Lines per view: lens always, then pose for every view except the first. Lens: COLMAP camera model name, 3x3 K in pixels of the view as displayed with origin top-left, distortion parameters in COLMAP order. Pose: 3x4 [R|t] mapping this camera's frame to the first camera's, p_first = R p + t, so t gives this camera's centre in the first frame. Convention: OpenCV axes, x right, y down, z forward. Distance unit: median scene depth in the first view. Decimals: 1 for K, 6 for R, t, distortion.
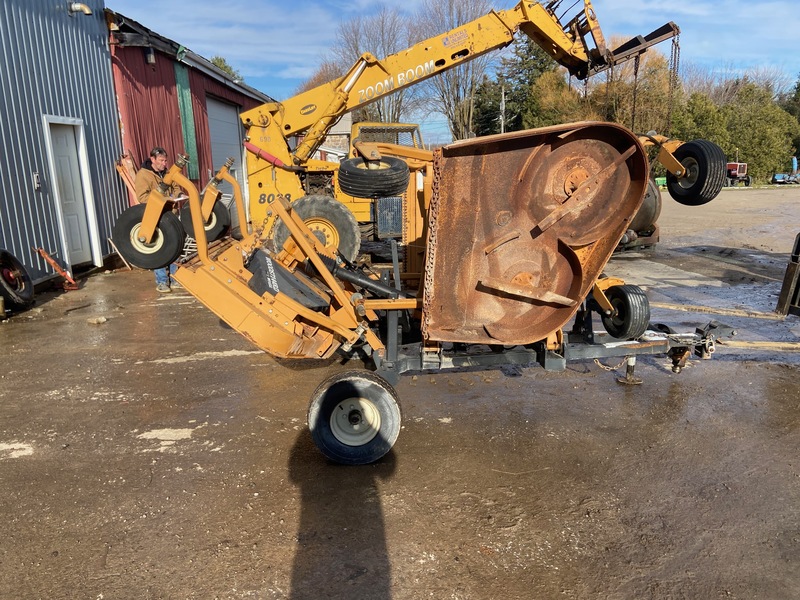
lens RADIAL K [[605.0, 0, 400.8], [0, 605.0, 291.0], [0, 0, 1]] dist [0.115827, -0.142466]
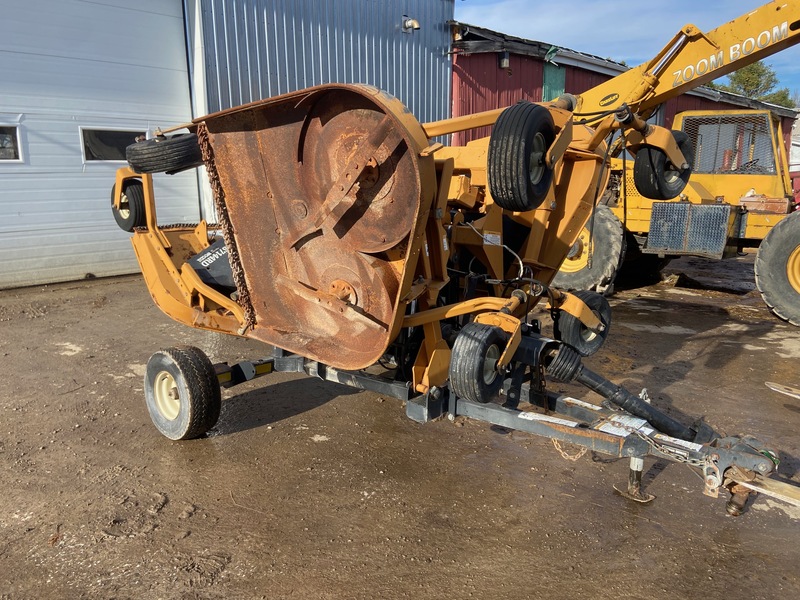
lens RADIAL K [[611.8, 0, 400.0], [0, 611.8, 300.0], [0, 0, 1]] dist [0.115588, -0.137292]
pose [[0.698605, 0.164931, -0.696239, 0.306876], [-0.165250, 0.983954, 0.067275, -0.026608], [0.696164, 0.068055, 0.714650, 0.175610]]
